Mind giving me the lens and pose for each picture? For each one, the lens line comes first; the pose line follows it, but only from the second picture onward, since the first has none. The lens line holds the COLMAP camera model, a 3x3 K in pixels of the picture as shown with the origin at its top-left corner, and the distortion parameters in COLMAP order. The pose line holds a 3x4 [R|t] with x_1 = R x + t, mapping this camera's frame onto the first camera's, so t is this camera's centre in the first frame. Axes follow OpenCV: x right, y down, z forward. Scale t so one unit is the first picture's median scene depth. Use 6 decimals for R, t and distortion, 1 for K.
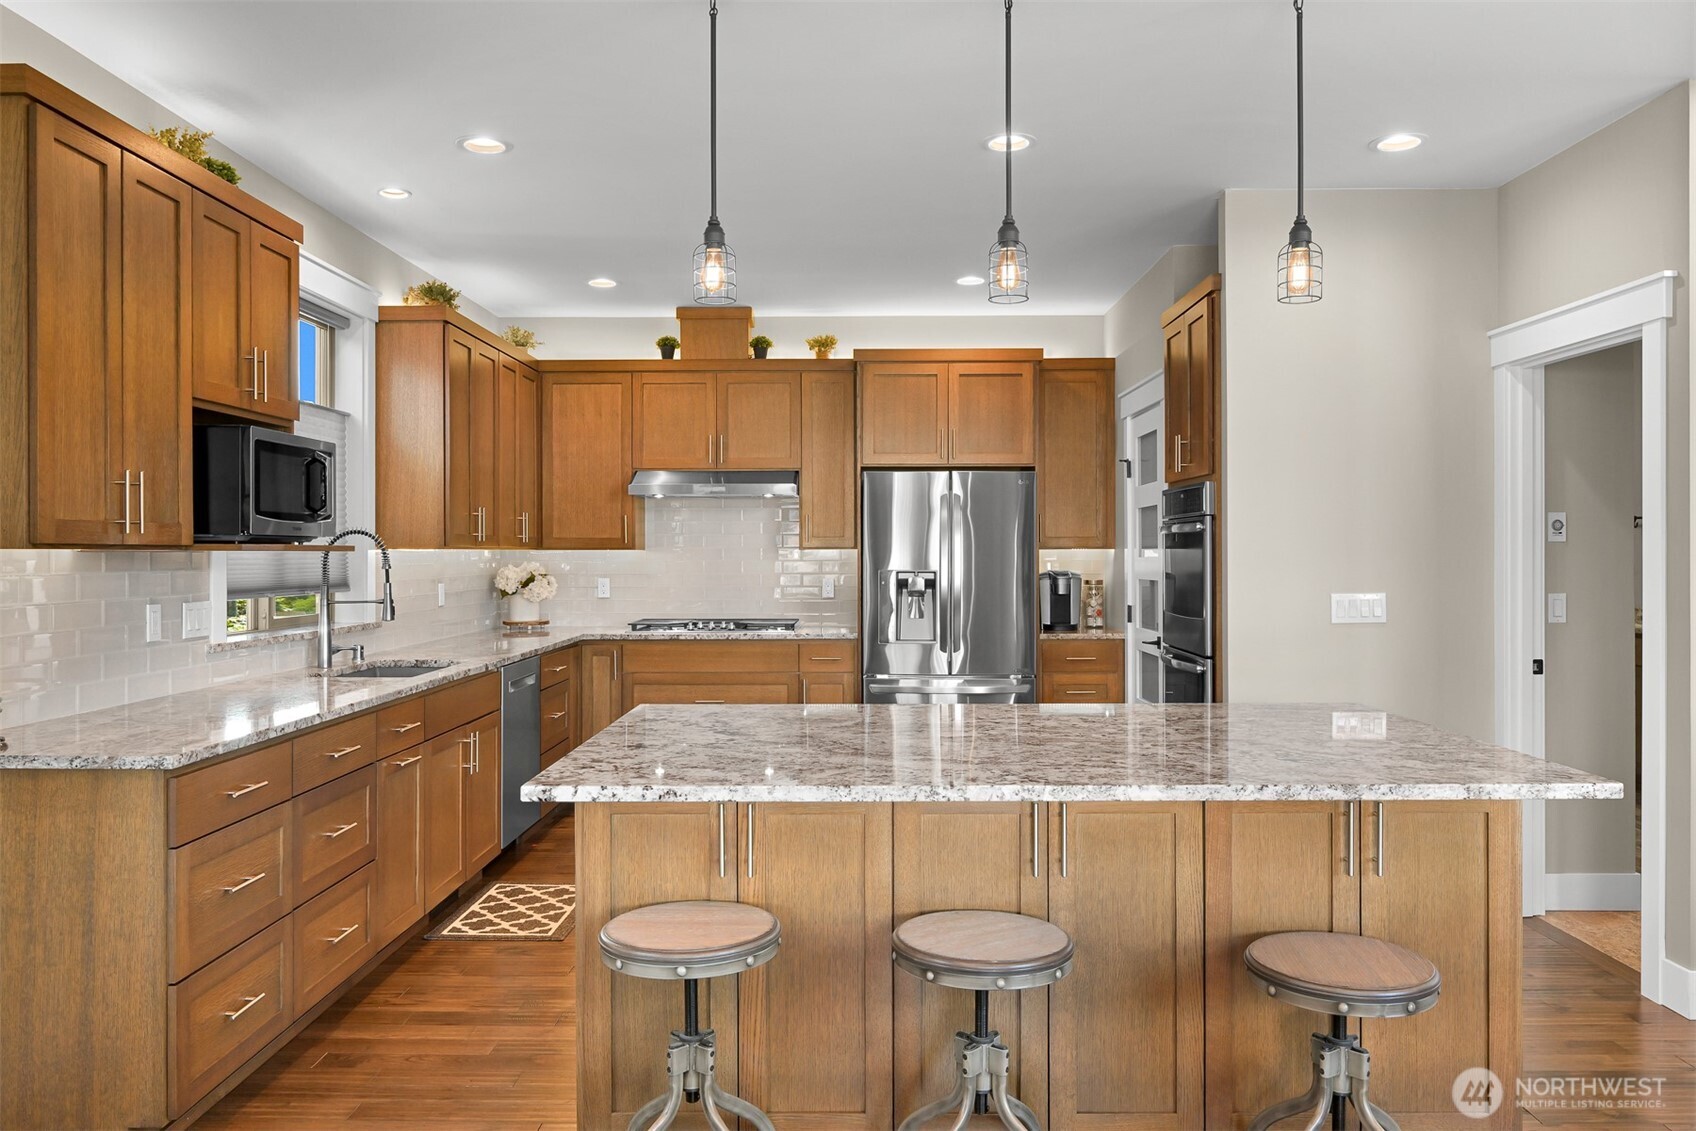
lens RADIAL K [[1229.2, 0, 839.5], [0, 1229.2, 564.6], [0, 0, 1]] dist [-0.003995, -0.003734]
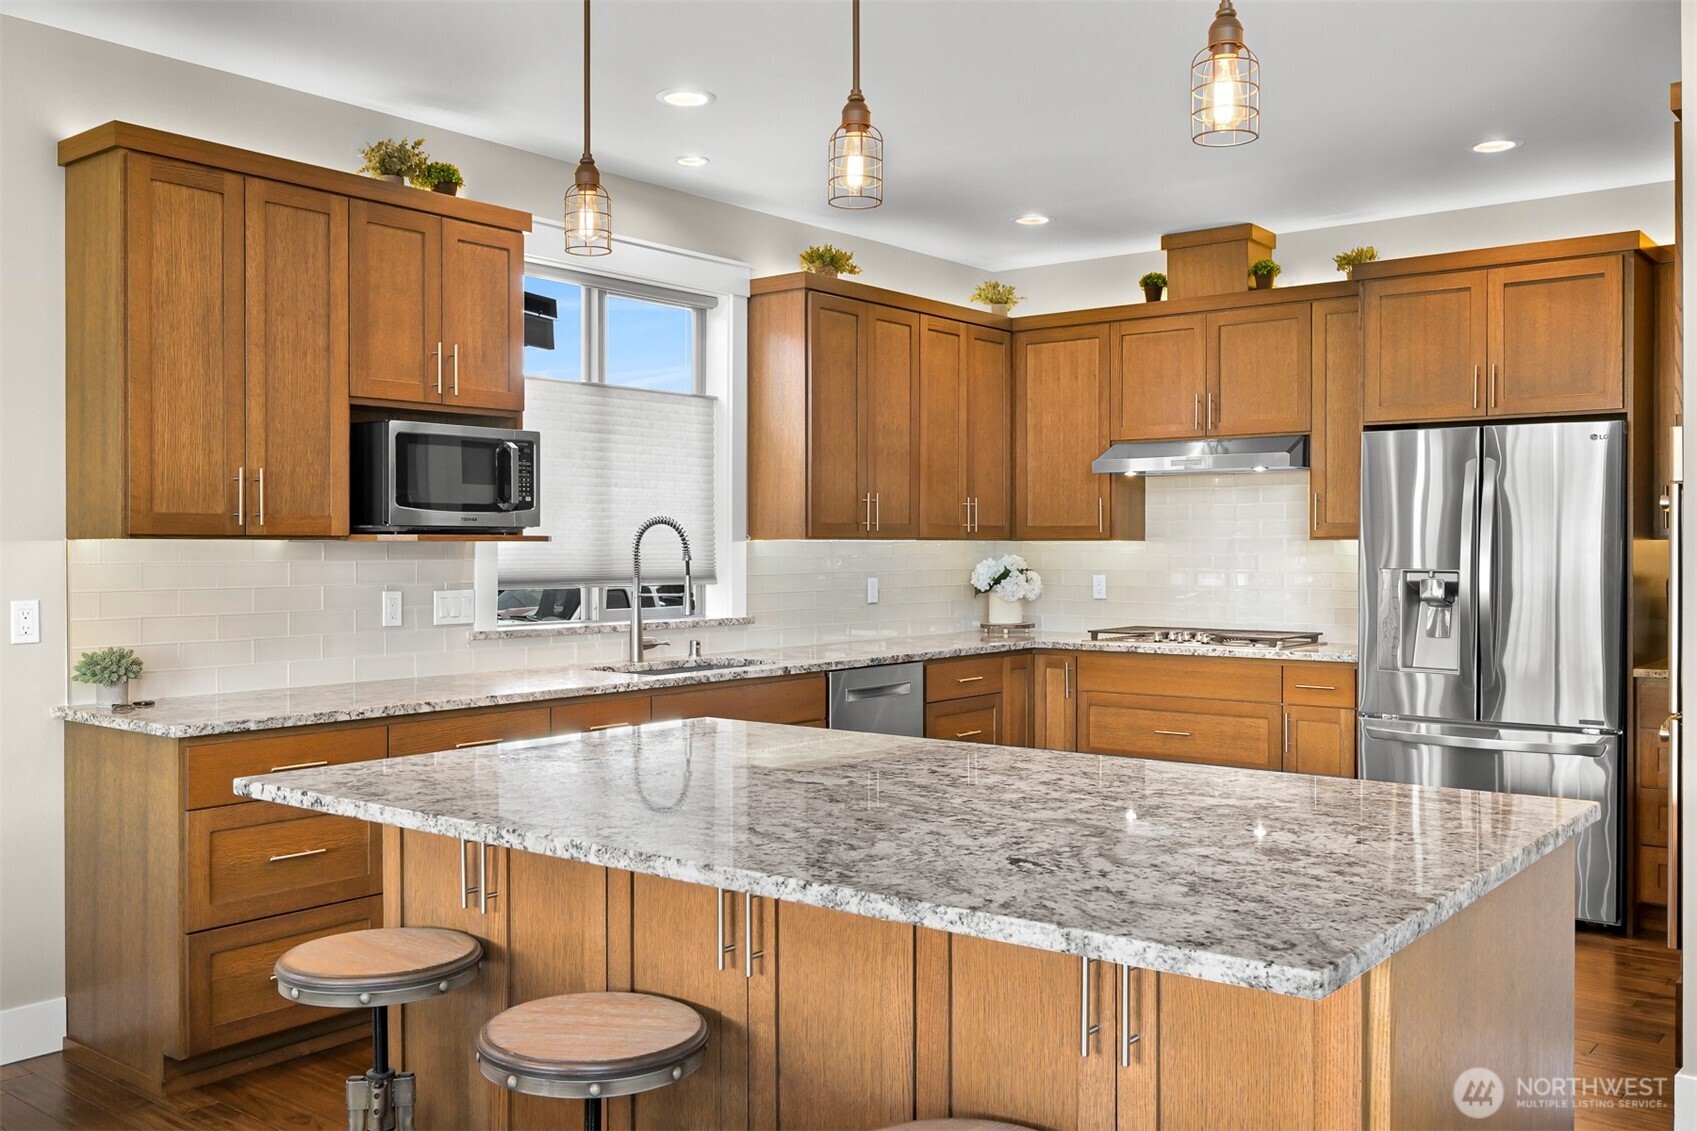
lens RADIAL K [[1472.8, 0, 857.7], [0, 1472.8, 560.5], [0, 0, 1]] dist [0.001071, -0.005834]
pose [[0.796656, 0.008054, -0.604380, 0.298855], [-0.007502, 0.999966, 0.003436, -0.000921], [0.604387, 0.001797, 0.796689, 0.125702]]
